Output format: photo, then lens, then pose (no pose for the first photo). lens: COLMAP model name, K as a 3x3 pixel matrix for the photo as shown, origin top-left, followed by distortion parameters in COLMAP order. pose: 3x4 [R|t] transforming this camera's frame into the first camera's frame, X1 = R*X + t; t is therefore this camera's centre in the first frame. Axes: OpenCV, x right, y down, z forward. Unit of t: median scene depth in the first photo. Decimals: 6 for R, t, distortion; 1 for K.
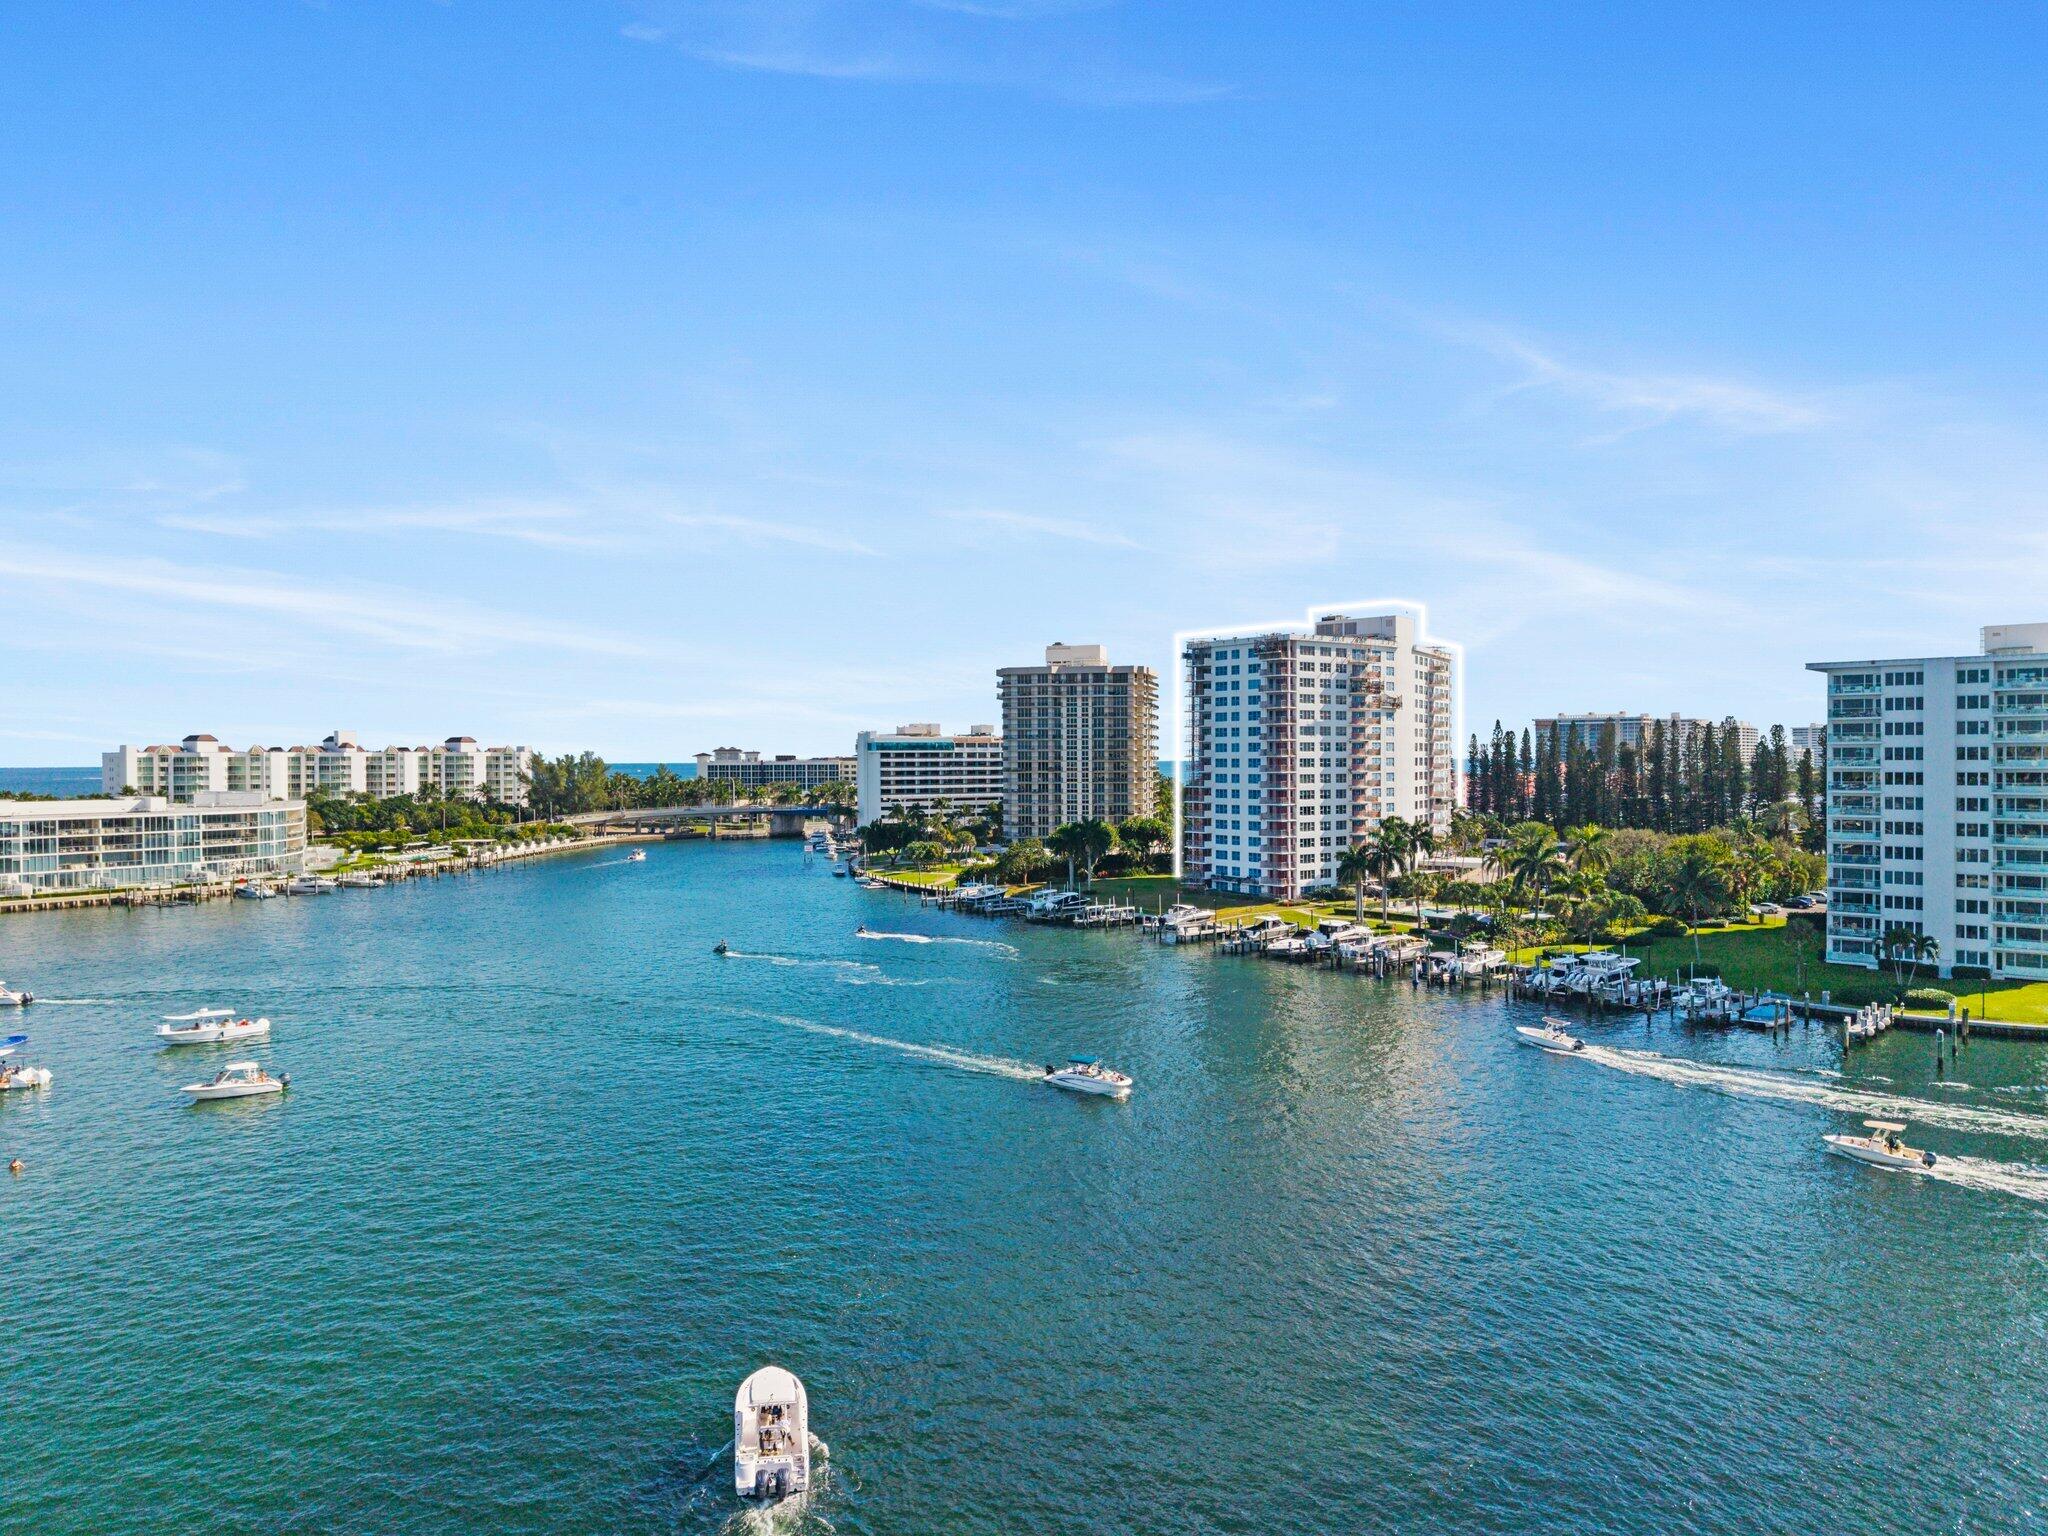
lens RADIAL K [[1367.0, 0, 984.4], [0, 1367.0, 775.9], [0, 0, 1]] dist [0.009525, -0.029312]
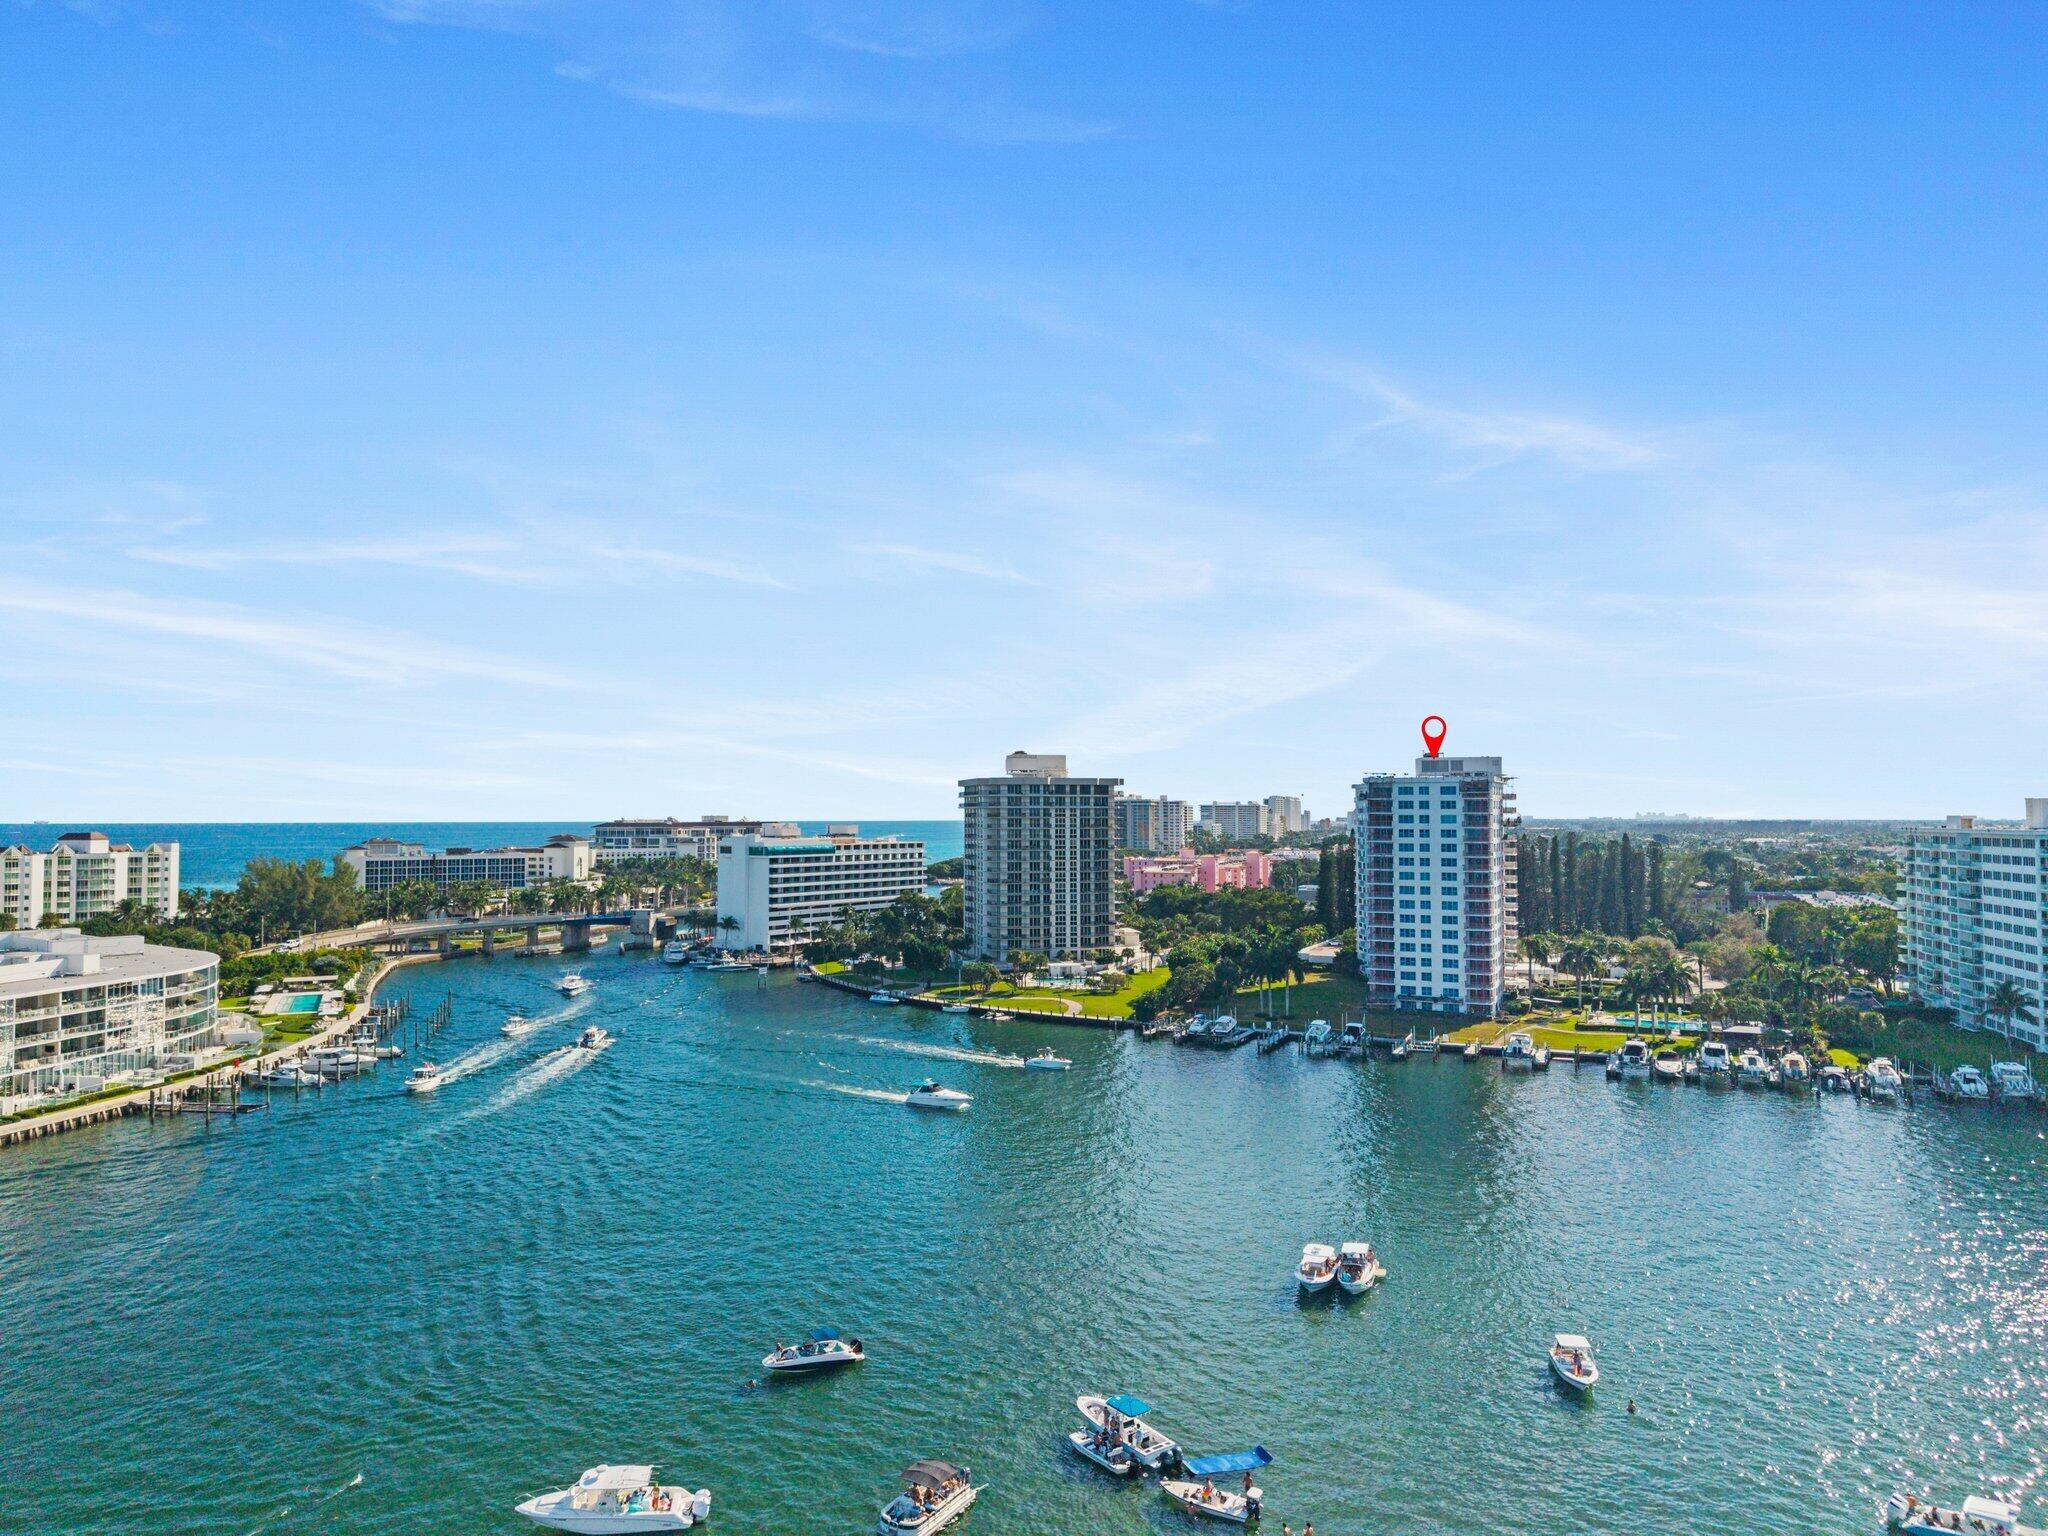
lens RADIAL K [[1364.3, 0, 1019.5], [0, 1364.3, 773.9], [0, 0, 1]] dist [0.159605, -0.302691]
pose [[0.875854, 0.018981, 0.482203, -0.631292], [0.002315, 0.999049, -0.043532, -0.055269], [-0.482570, 0.039244, 0.874977, 0.190863]]
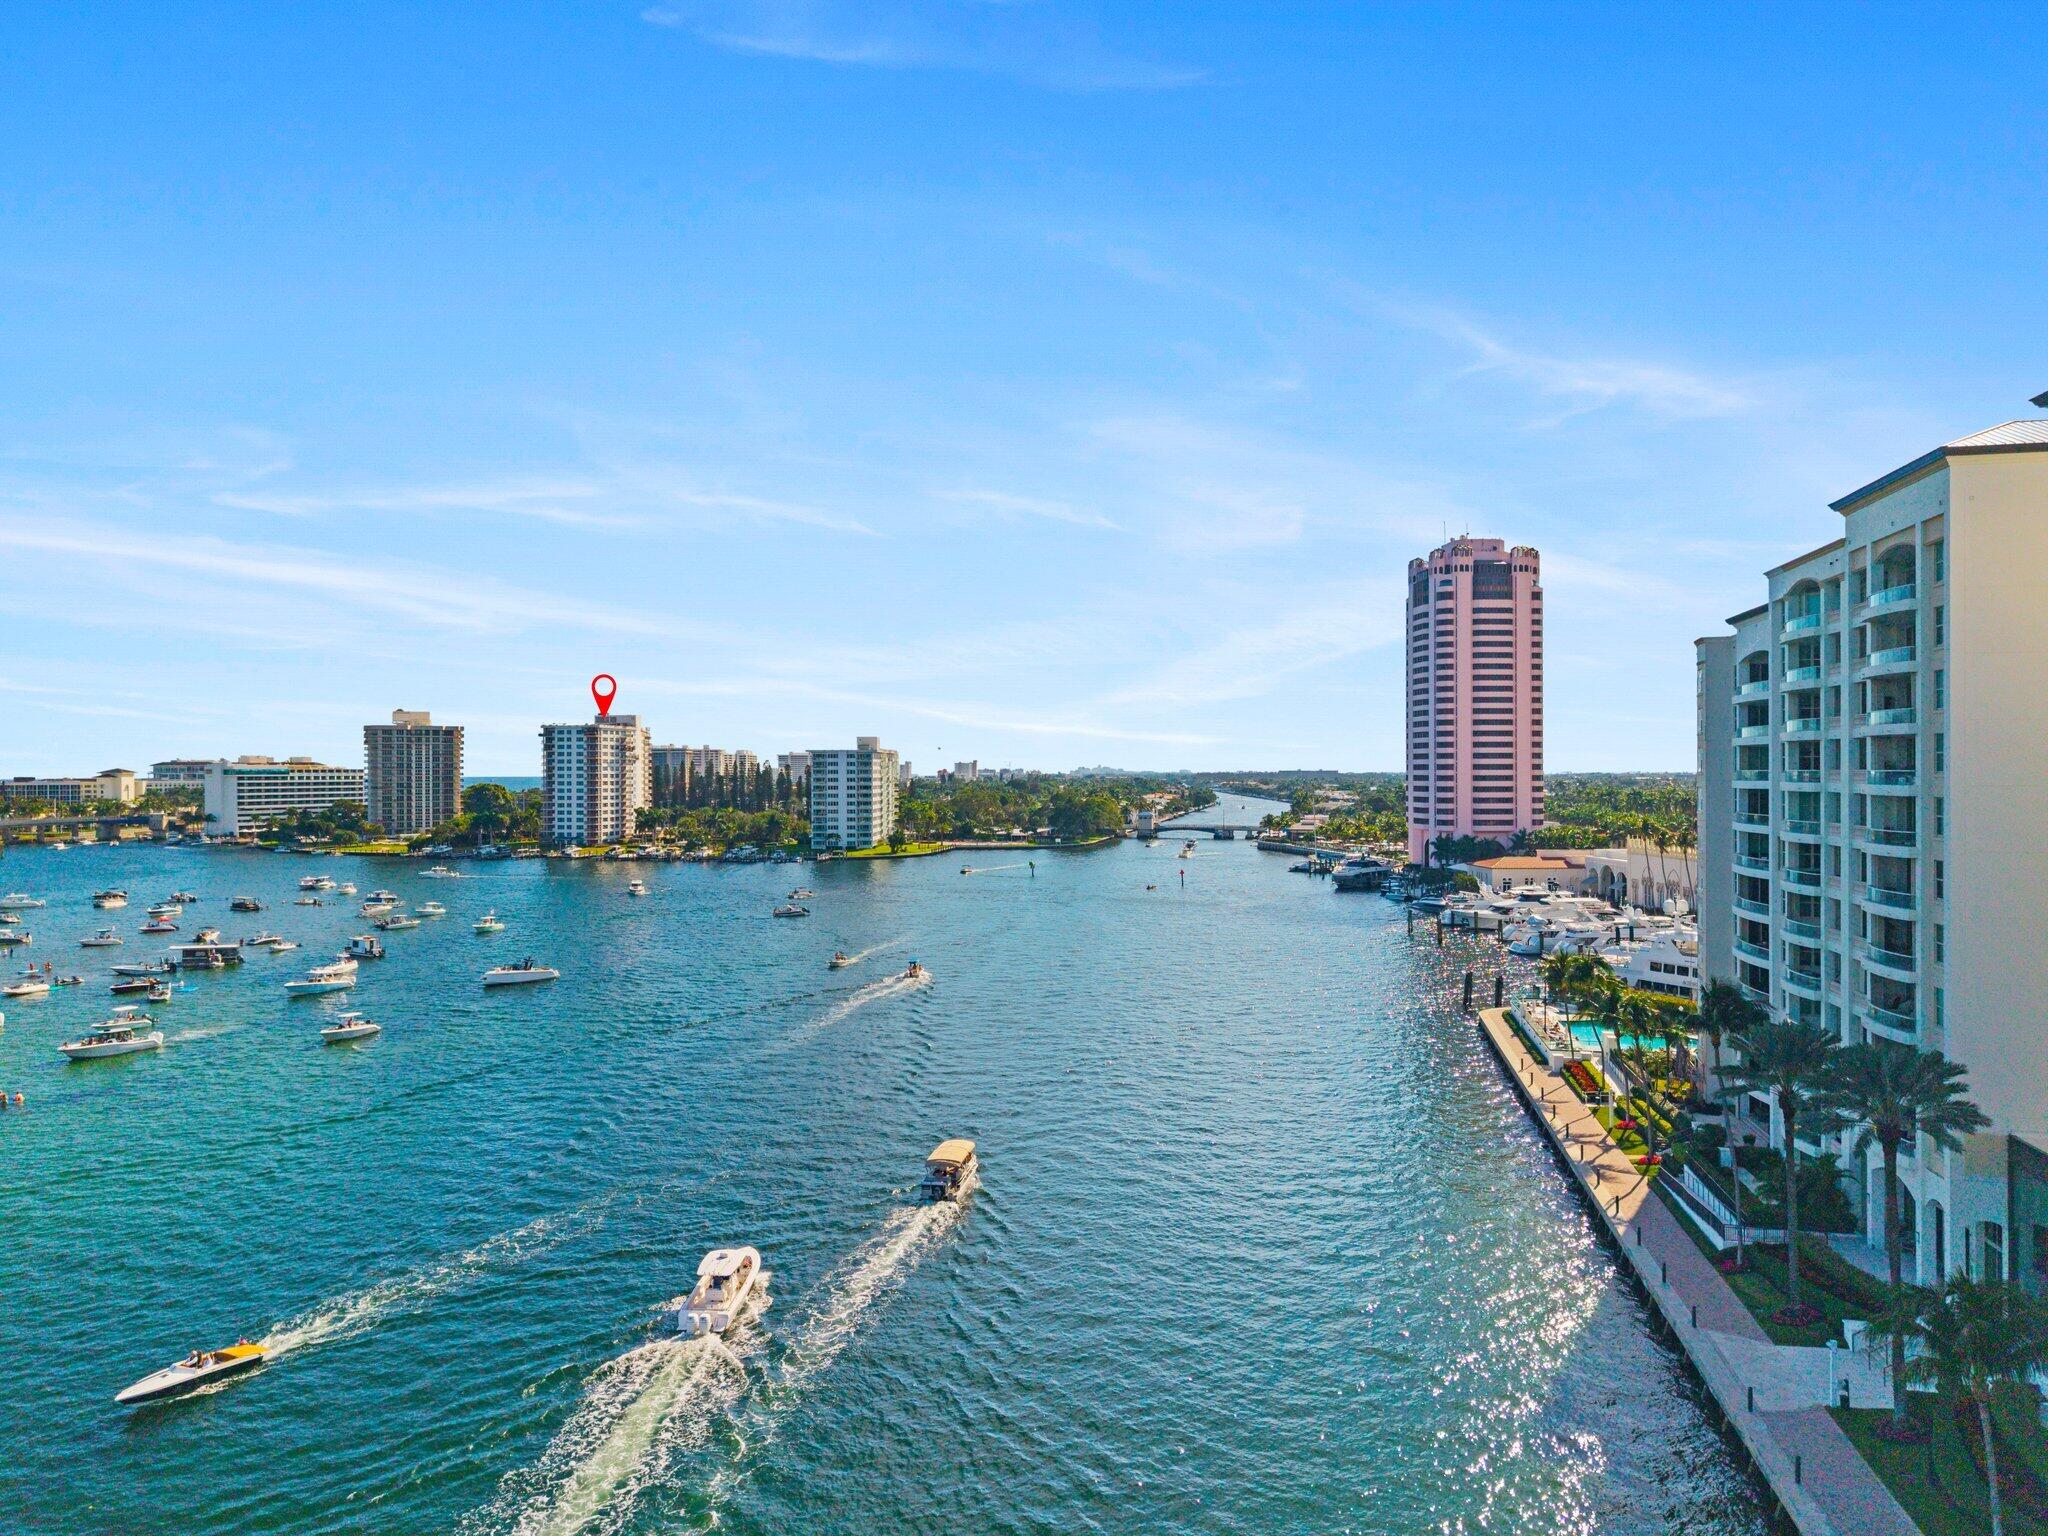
lens RADIAL K [[1387.1, 0, 1037.5], [0, 1387.1, 764.2], [0, 0, 1]] dist [0.009709, -0.000405]
pose [[0.749412, 0.004788, 0.662086, -0.698480], [0.008457, 0.999823, -0.016803, 0.003163], [-0.662050, 0.018192, 0.749239, -1.095241]]
